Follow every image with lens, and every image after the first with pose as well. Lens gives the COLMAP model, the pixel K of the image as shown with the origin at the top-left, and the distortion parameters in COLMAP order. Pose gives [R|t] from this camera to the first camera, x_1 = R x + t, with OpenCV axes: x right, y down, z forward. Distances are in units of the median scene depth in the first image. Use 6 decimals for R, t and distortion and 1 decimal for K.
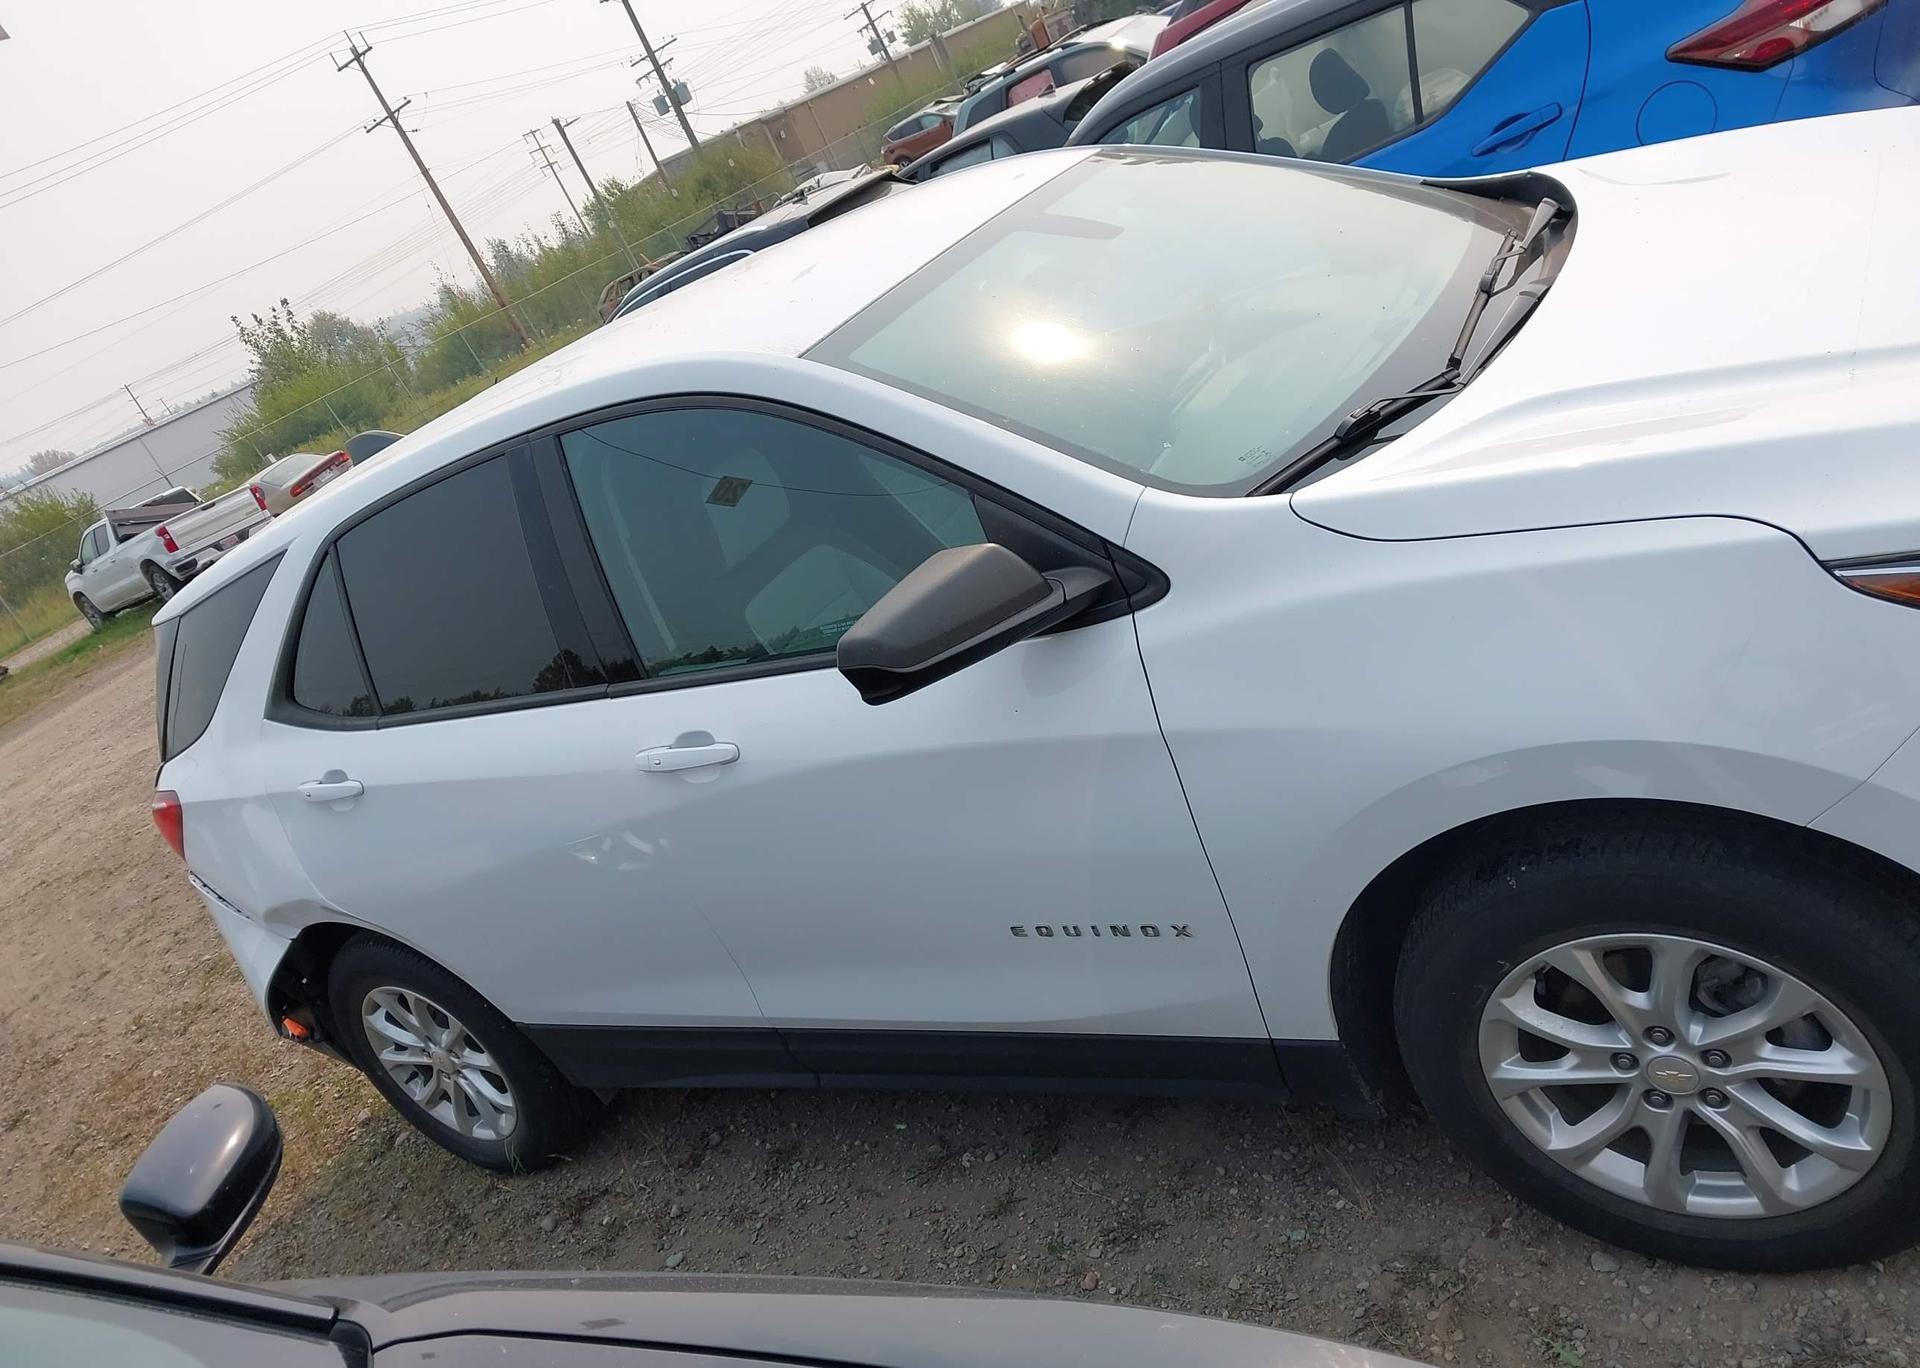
lens RADIAL K [[1518.2, 0, 960.0], [0, 1518.2, 684.0], [0, 0, 1]] dist [0.012081, -0.042973]
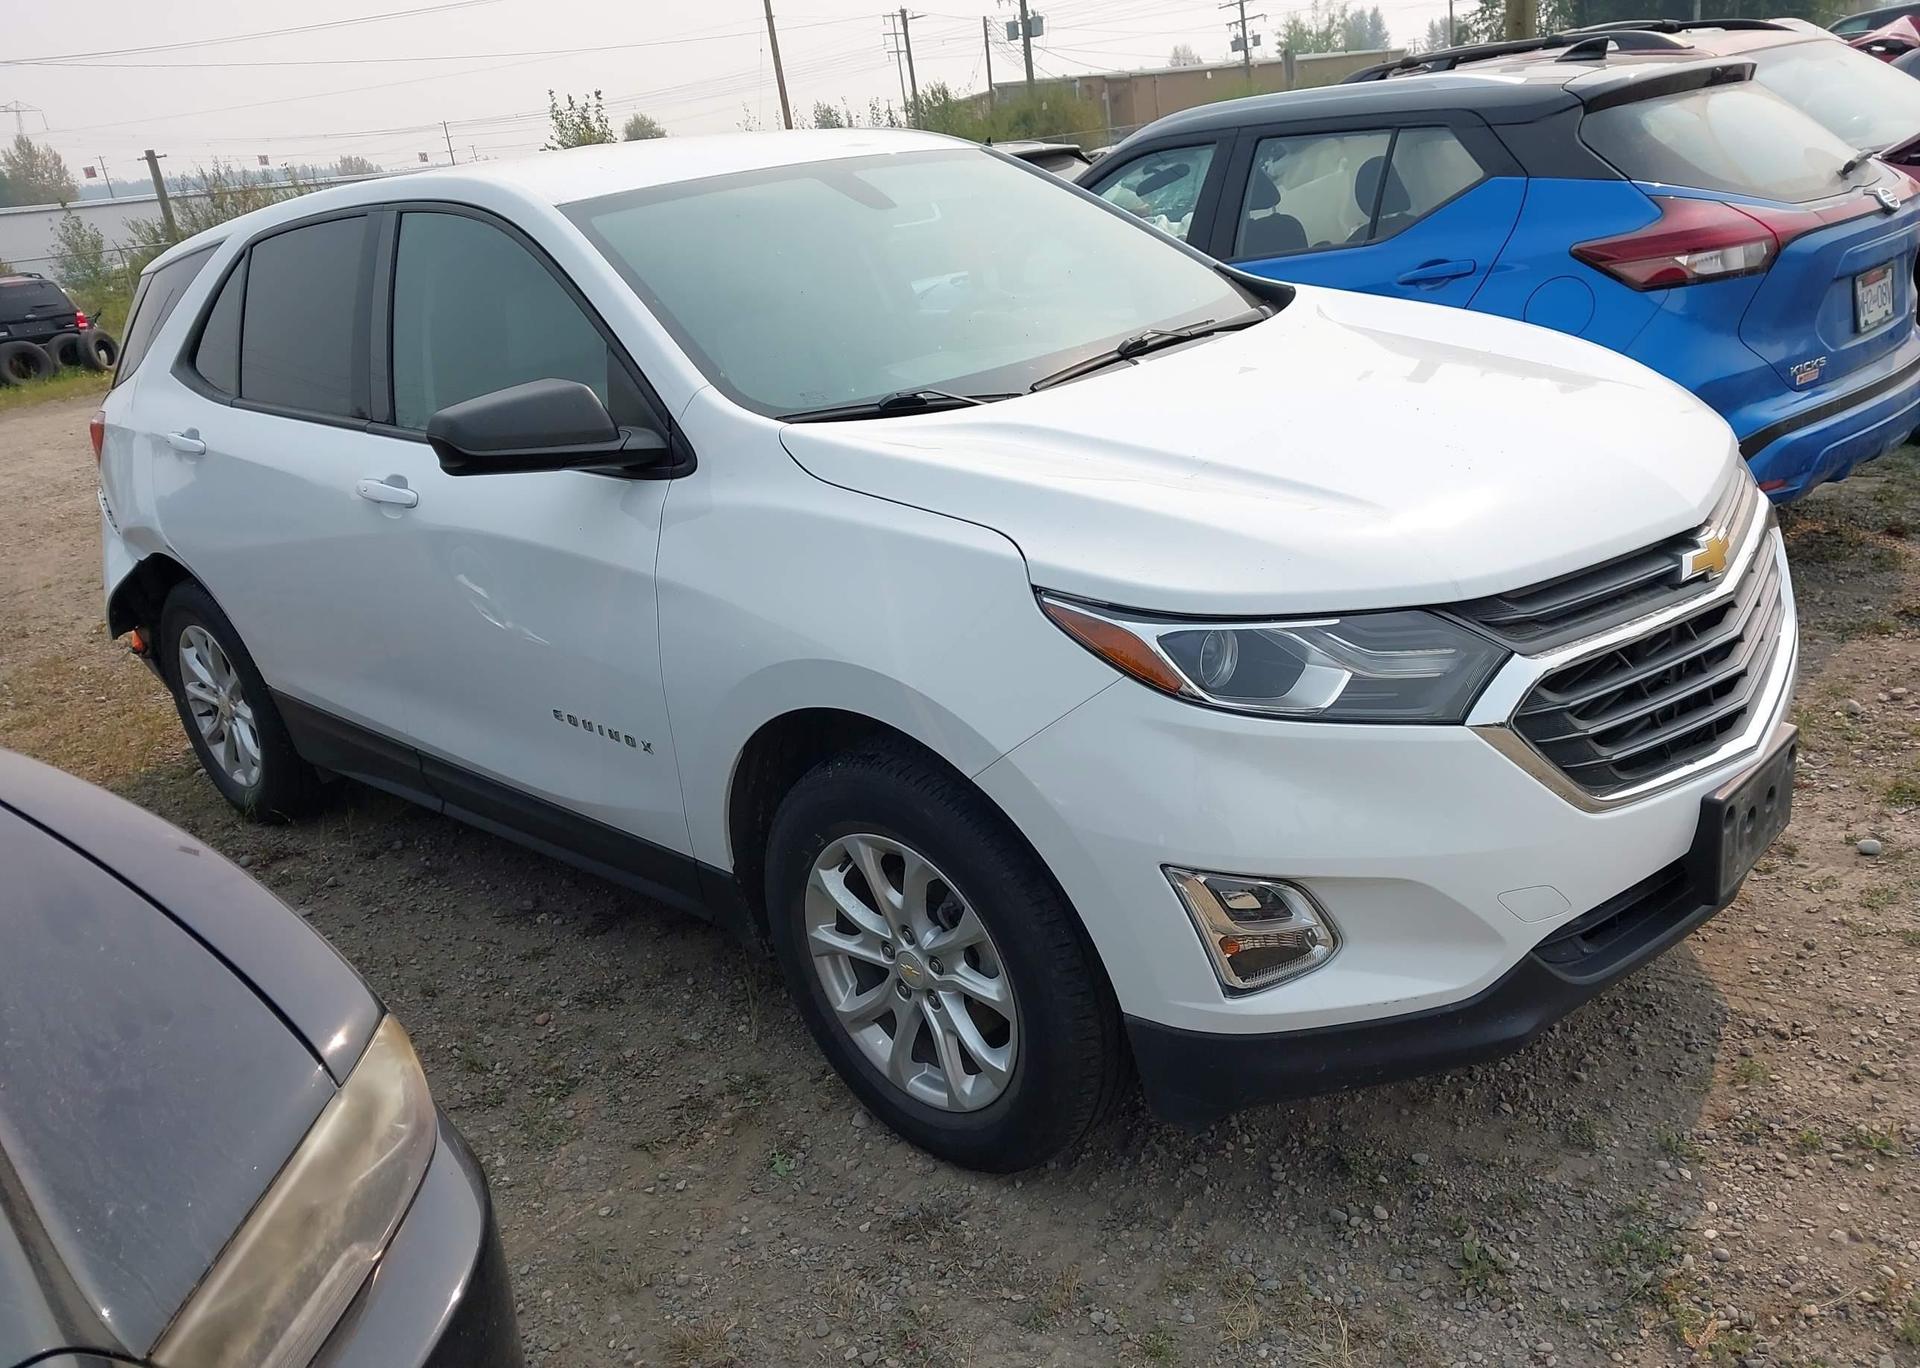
lens RADIAL K [[1586.9, 0, 1086.8], [0, 1586.9, 711.0], [0, 0, 1]] dist [0.055539, -0.133298]
pose [[0.931001, 0.355726, -0.081833, 0.413653], [-0.355003, 0.934564, 0.023720, -0.014884], [0.084916, 0.006968, 0.996364, -0.186092]]
